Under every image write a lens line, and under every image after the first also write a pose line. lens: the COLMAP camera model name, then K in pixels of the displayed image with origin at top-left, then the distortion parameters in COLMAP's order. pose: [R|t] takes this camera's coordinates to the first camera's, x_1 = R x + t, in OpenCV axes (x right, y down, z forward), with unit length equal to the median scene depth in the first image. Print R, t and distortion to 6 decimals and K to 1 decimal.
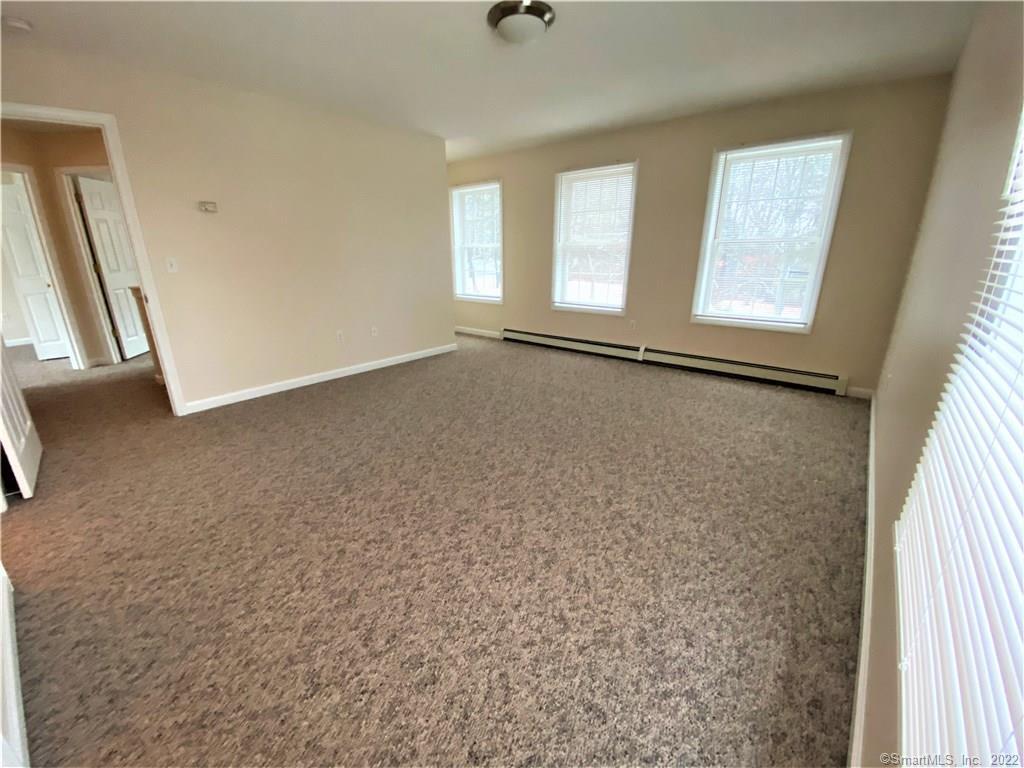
lens RADIAL K [[421.2, 0, 507.7], [0, 421.2, 376.9], [0, 0, 1]] dist [-0.004134, -0.003692]
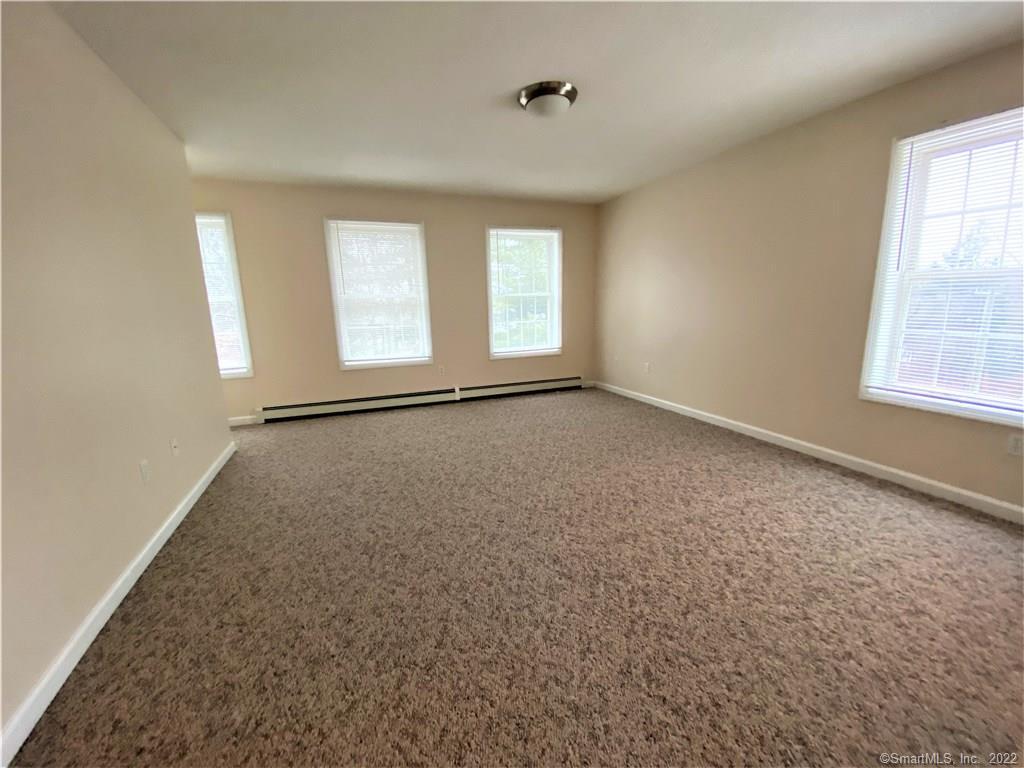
lens RADIAL K [[421.2, 0, 492.8], [0, 421.2, 381.1], [0, 0, 1]] dist [-0.004134, -0.003692]
pose [[0.489148, -0.165930, 0.856272, -0.793813], [0.269444, 0.962464, 0.032587, -0.135514], [-0.829538, 0.214778, 0.515497, 0.484643]]
